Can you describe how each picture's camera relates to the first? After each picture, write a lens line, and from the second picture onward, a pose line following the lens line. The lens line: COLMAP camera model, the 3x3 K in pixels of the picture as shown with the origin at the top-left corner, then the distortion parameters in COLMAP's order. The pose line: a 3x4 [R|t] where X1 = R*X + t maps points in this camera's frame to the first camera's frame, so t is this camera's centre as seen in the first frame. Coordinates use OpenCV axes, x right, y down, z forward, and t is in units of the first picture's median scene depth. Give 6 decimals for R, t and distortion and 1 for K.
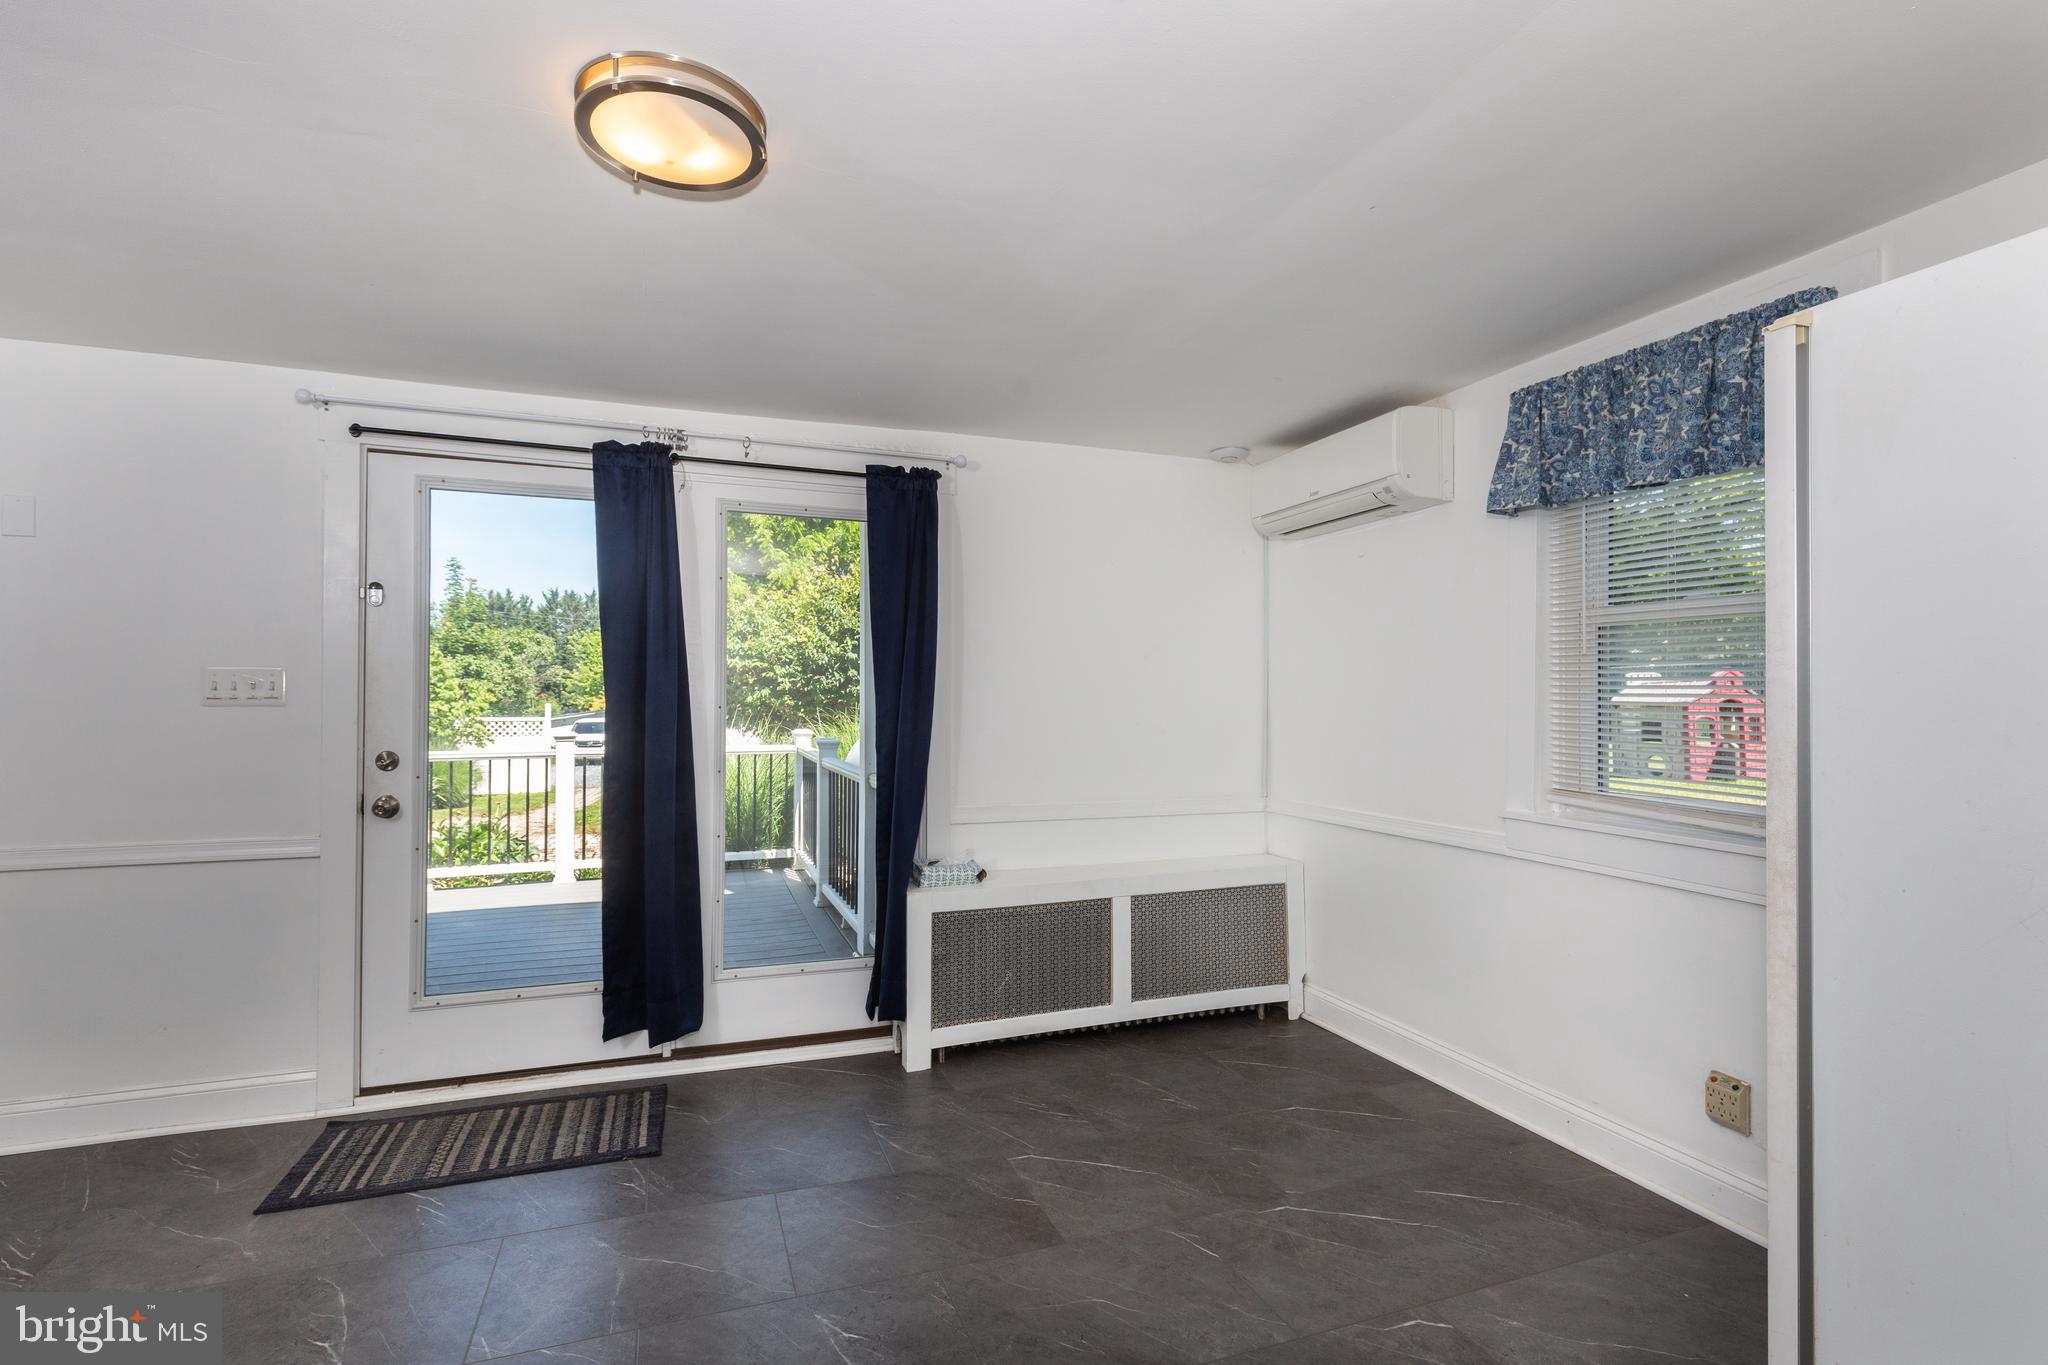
lens RADIAL K [[959.6, 0, 1022.7], [0, 959.6, 692.0], [0, 0, 1]] dist [-0.000140, -0.000589]
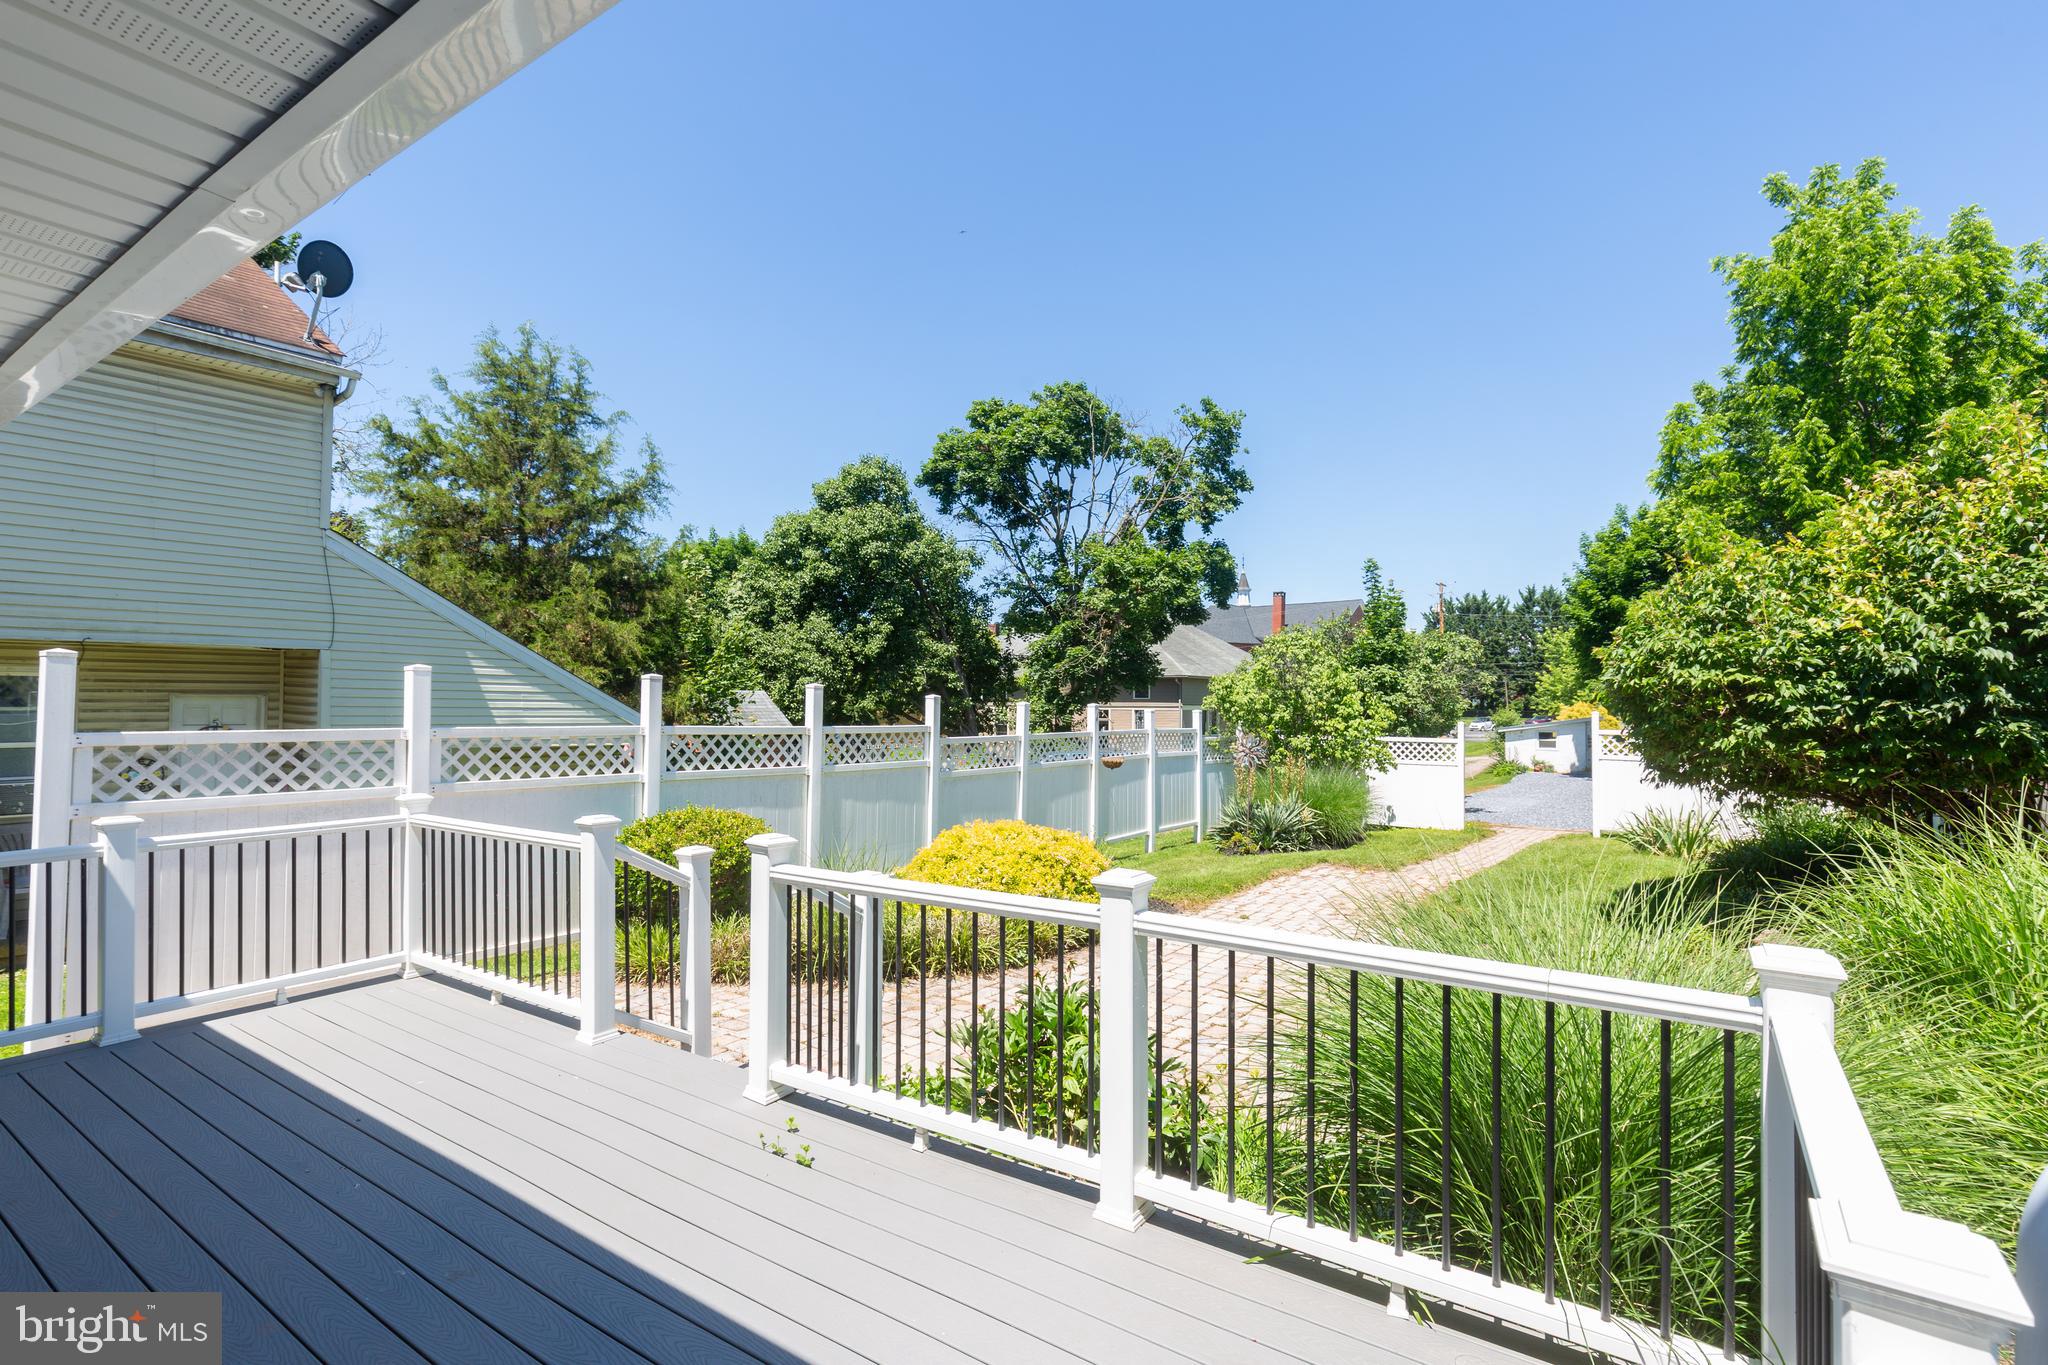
lens RADIAL K [[959.6, 0, 1022.7], [0, 959.6, 692.0], [0, 0, 1]] dist [-0.000140, -0.000589]
pose [[0.579511, -0.006457, -0.814938, -0.049356], [0.005688, 0.999976, -0.003879, -0.013647], [0.814944, -0.002388, 0.579534, 0.244160]]
